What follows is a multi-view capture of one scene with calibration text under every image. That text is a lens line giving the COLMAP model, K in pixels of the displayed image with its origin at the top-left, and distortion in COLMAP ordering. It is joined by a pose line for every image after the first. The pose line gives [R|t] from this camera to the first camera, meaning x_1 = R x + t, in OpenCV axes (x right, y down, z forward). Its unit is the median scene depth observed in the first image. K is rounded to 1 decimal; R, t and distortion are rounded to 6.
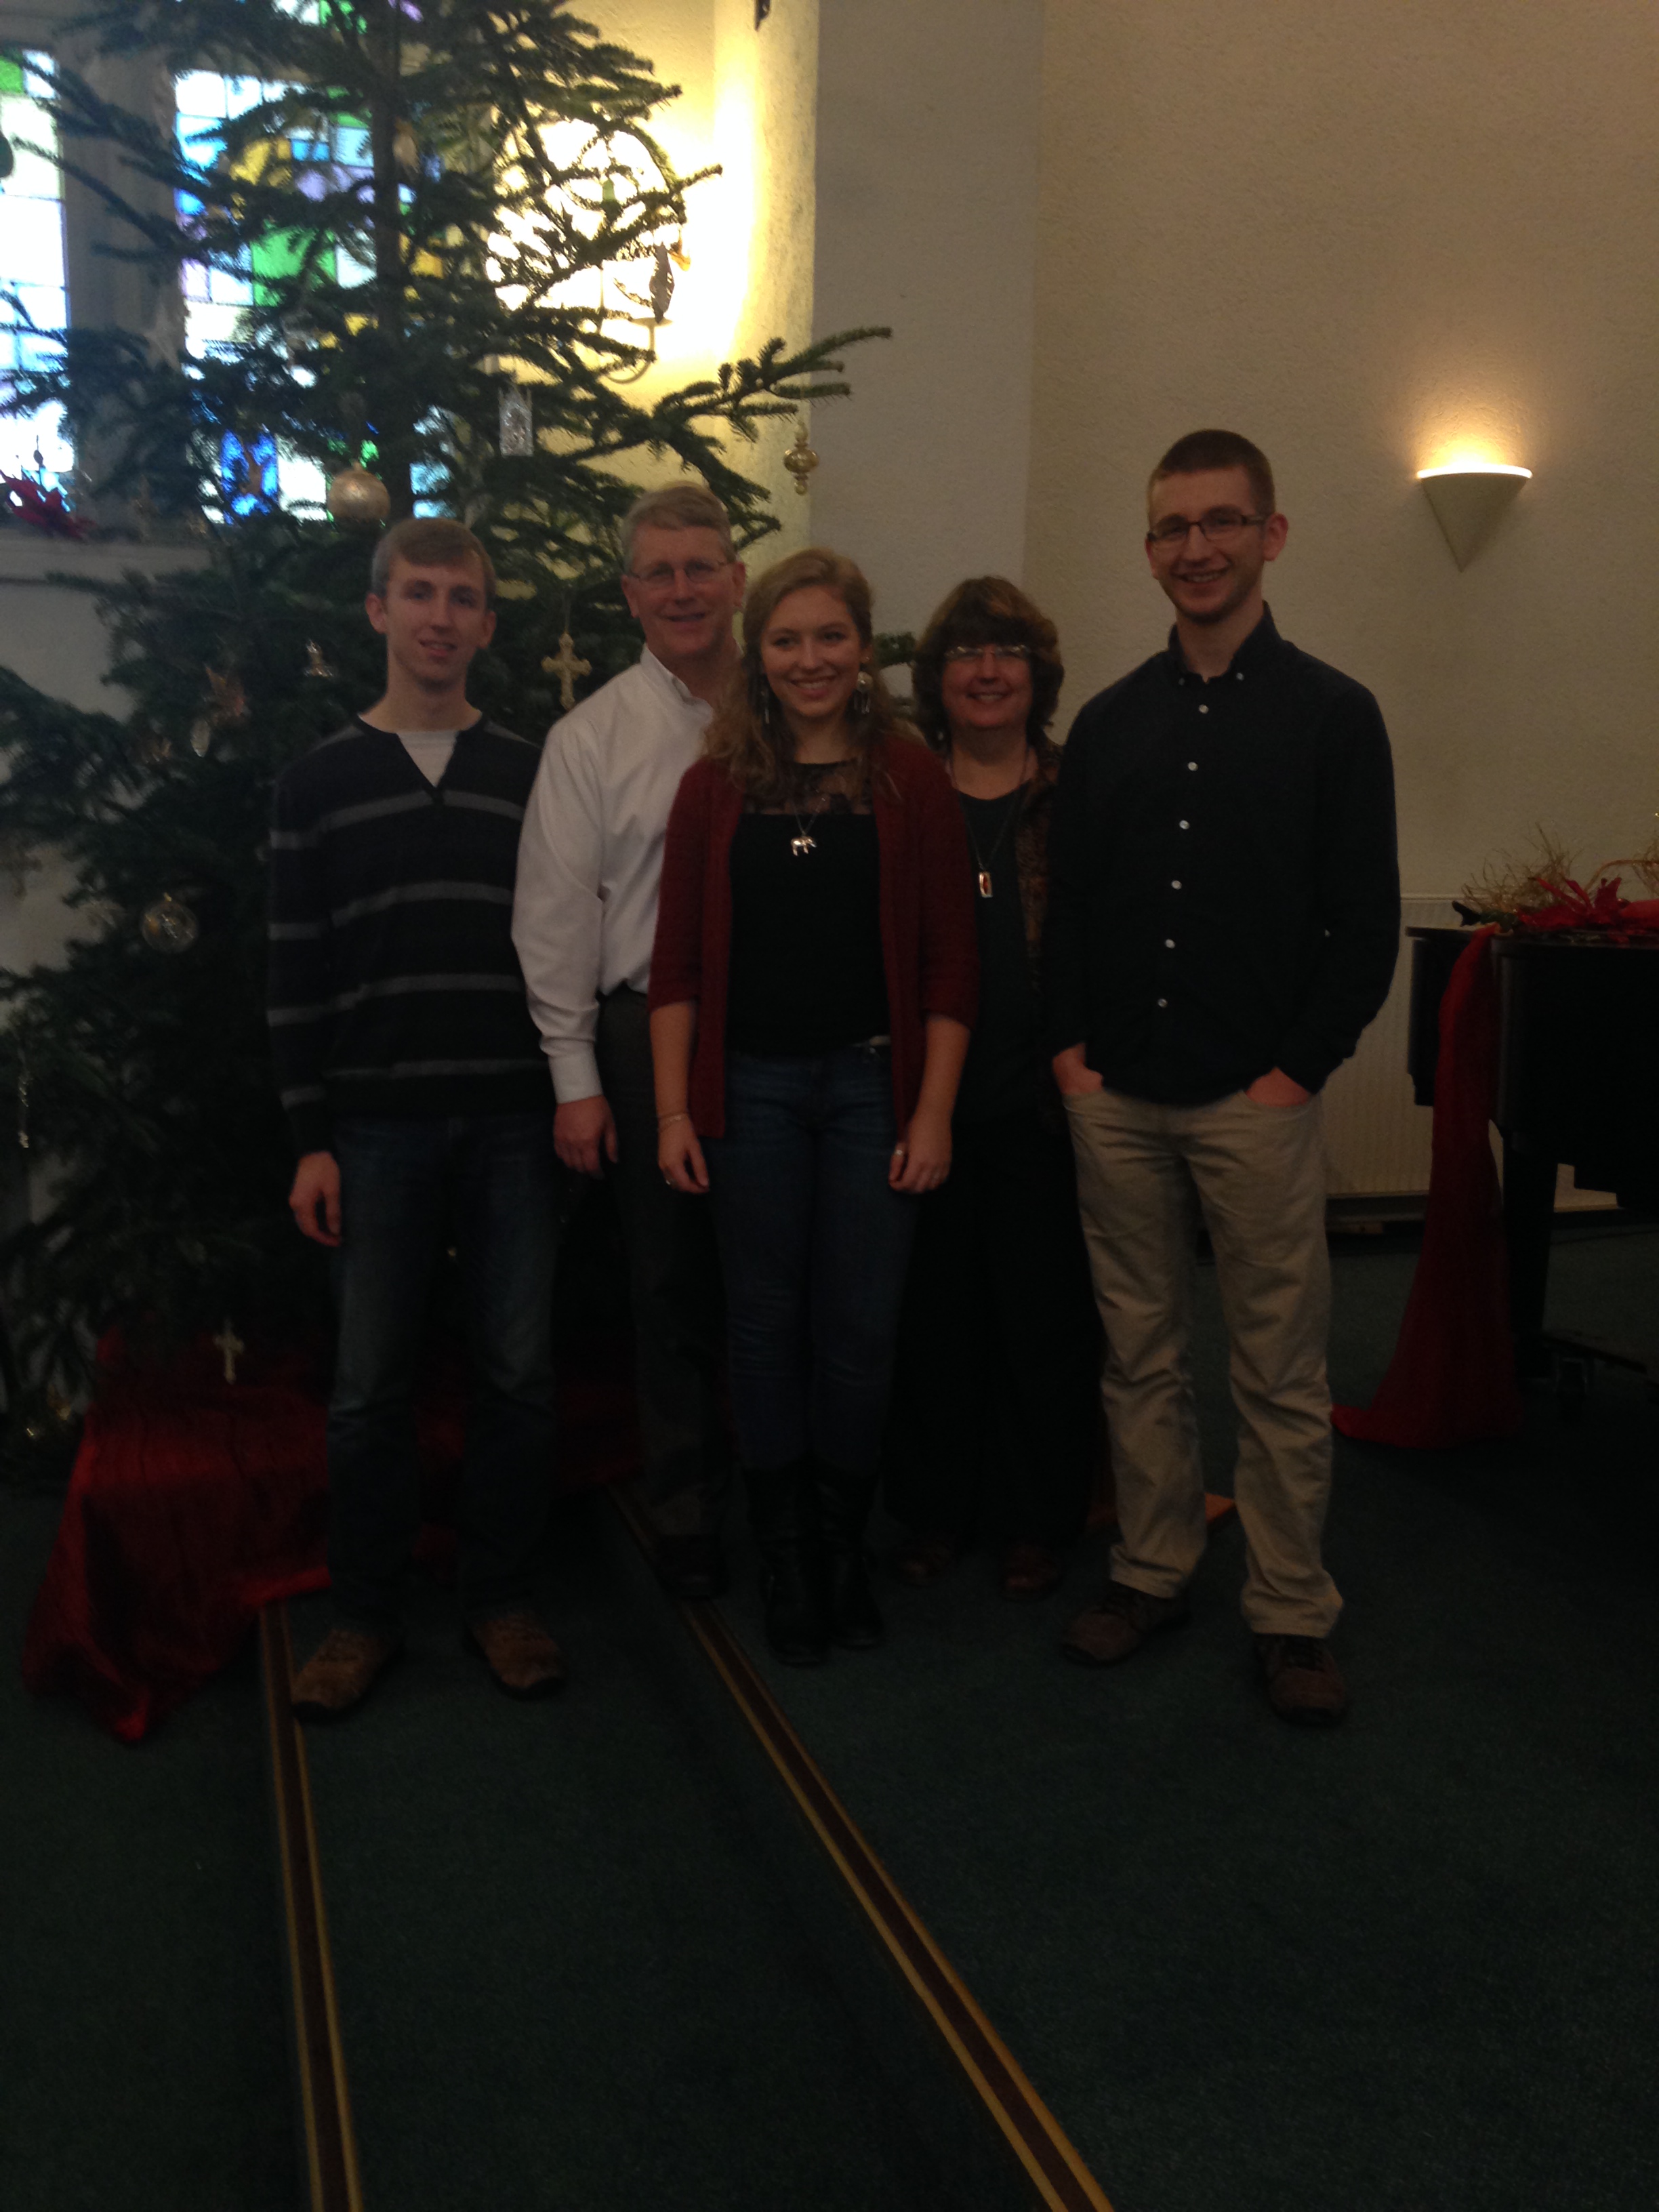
lens RADIAL K [[2086.9, 0, 841.3], [0, 2086.9, 1099.8], [0, 0, 1]] dist [0.239553, -0.317648]
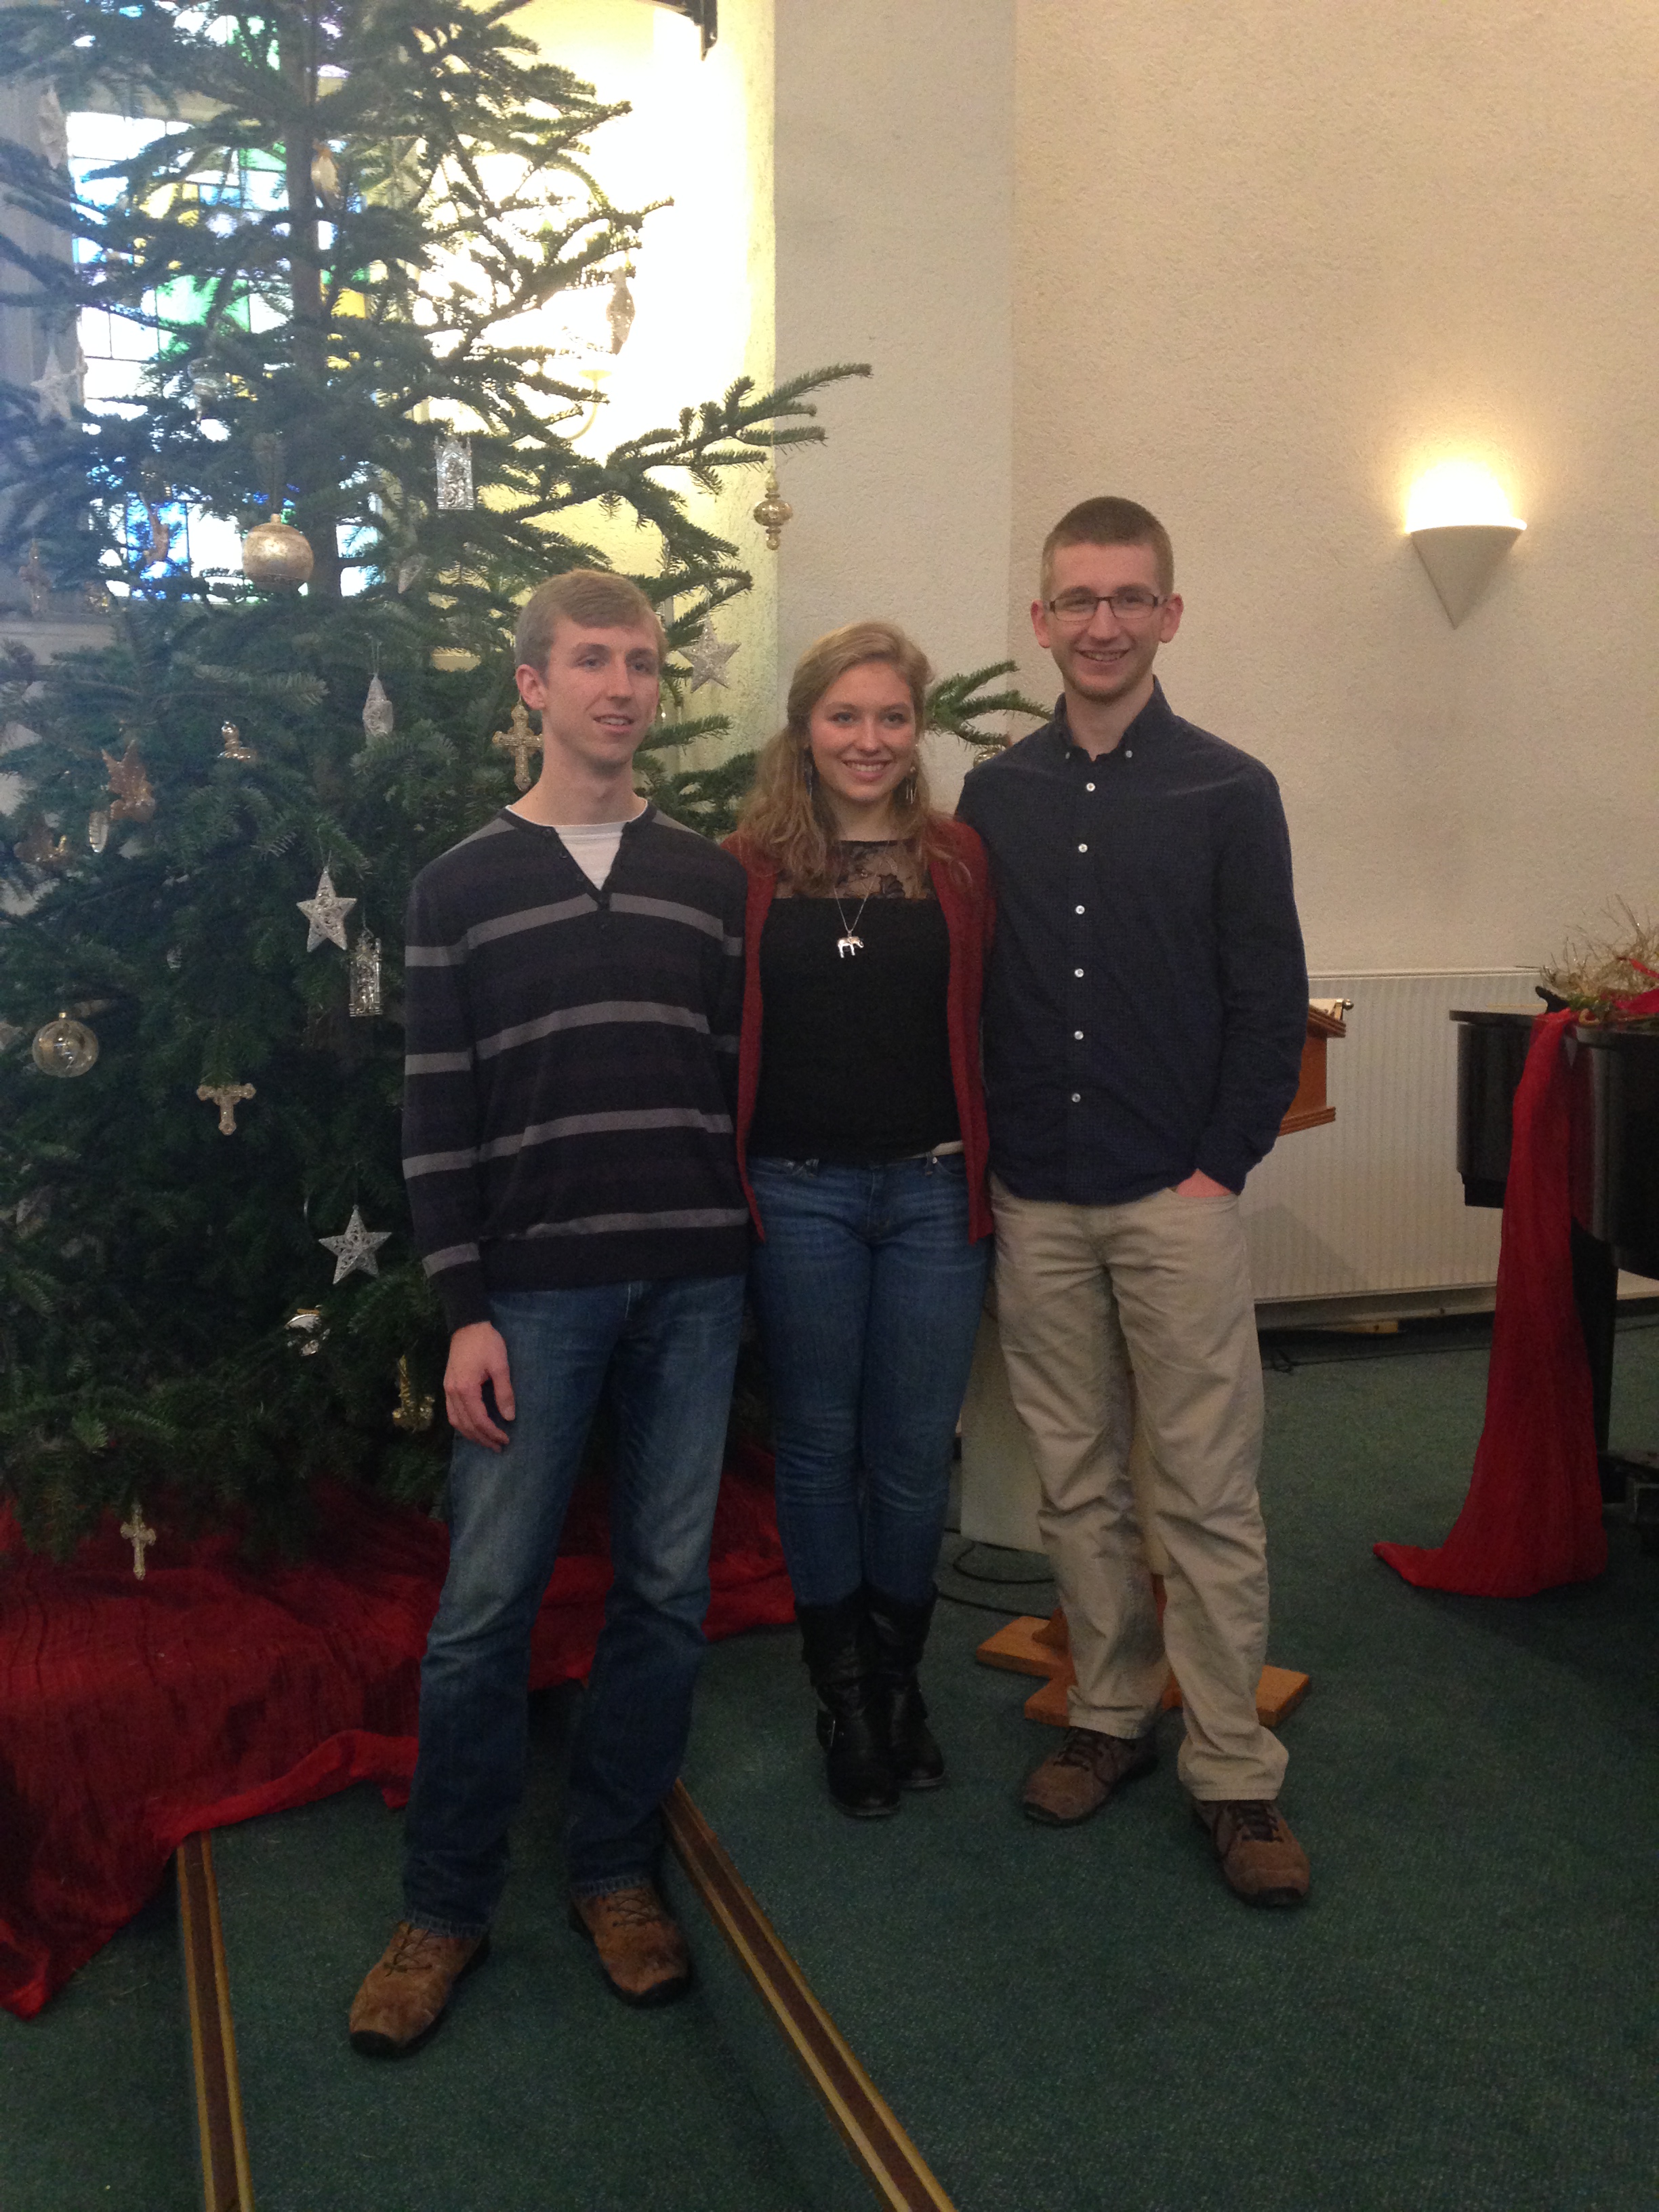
lens RADIAL K [[2082.0, 0, 833.3], [0, 2082.0, 1103.2], [0, 0, 1]] dist [0.213997, -0.280657]
pose [[0.999289, -0.024438, 0.028721, -0.024894], [0.025365, 0.999154, -0.032367, -0.020685], [-0.027906, 0.033072, 0.999063, 0.112366]]
